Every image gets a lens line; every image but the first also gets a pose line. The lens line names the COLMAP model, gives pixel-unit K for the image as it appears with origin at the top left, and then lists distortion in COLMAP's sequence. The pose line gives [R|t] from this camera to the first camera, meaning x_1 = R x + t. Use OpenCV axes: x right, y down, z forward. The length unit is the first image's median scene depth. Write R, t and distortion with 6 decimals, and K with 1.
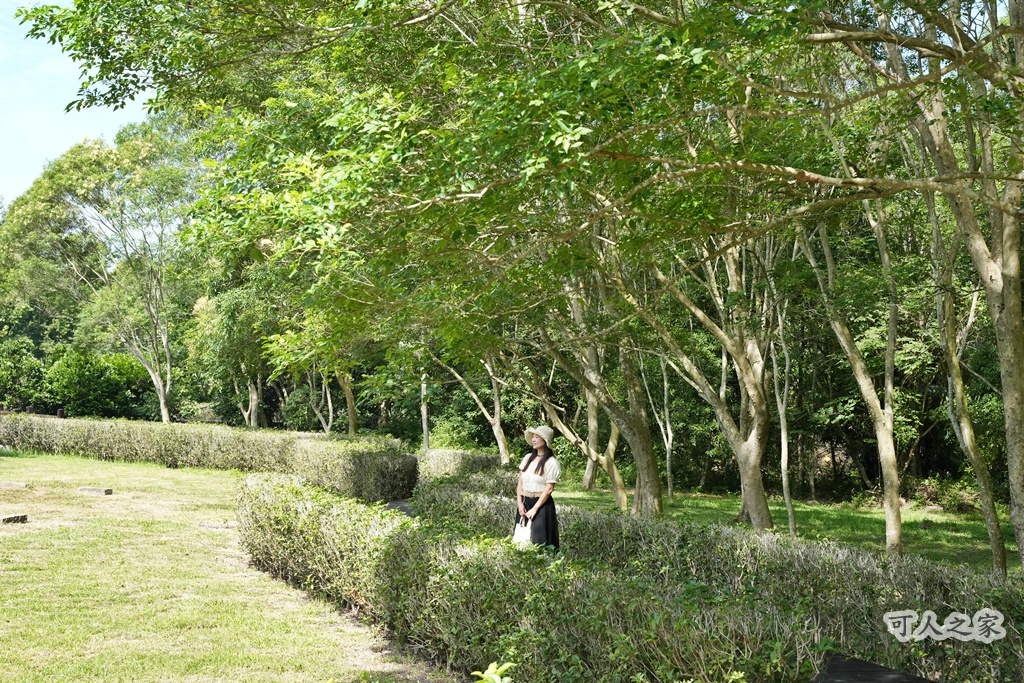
lens RADIAL K [[1404.0, 0, 511.4], [0, 1404.0, 343.9], [0, 0, 1]] dist [0.157427, 0.000000]
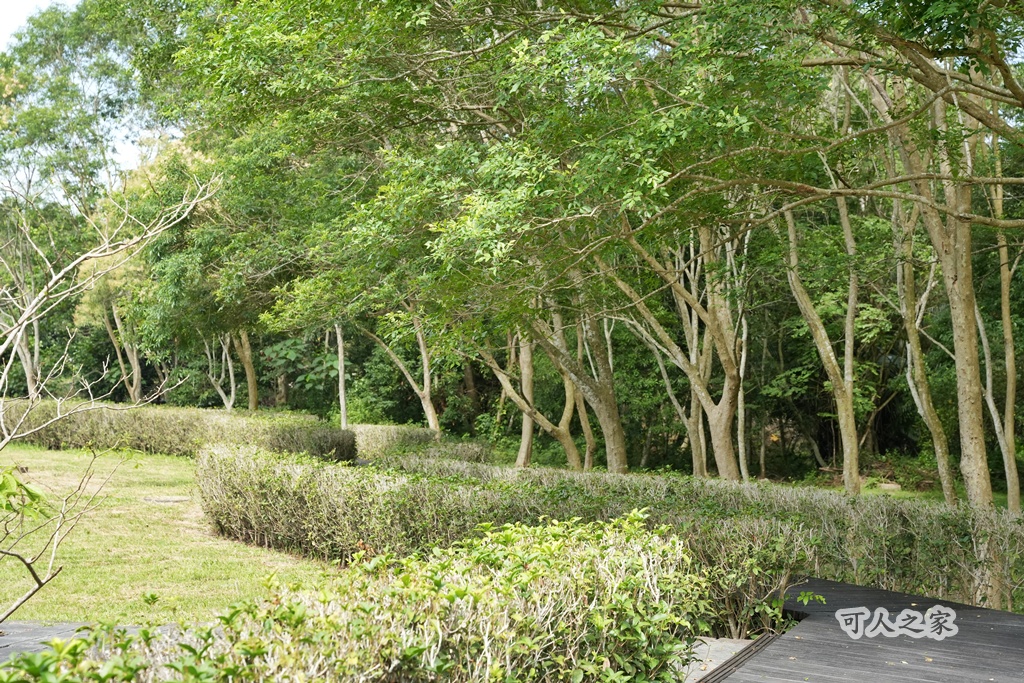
lens RADIAL K [[1698.3, 0, 512.6], [0, 1698.3, 343.6], [0, 0, 1]] dist [0.254490, 0.000000]
pose [[0.997376, -0.001209, 0.072383, -0.034969], [-0.000236, 0.999801, 0.019953, -0.000769], [-0.072393, -0.019918, 0.997177, -0.112976]]
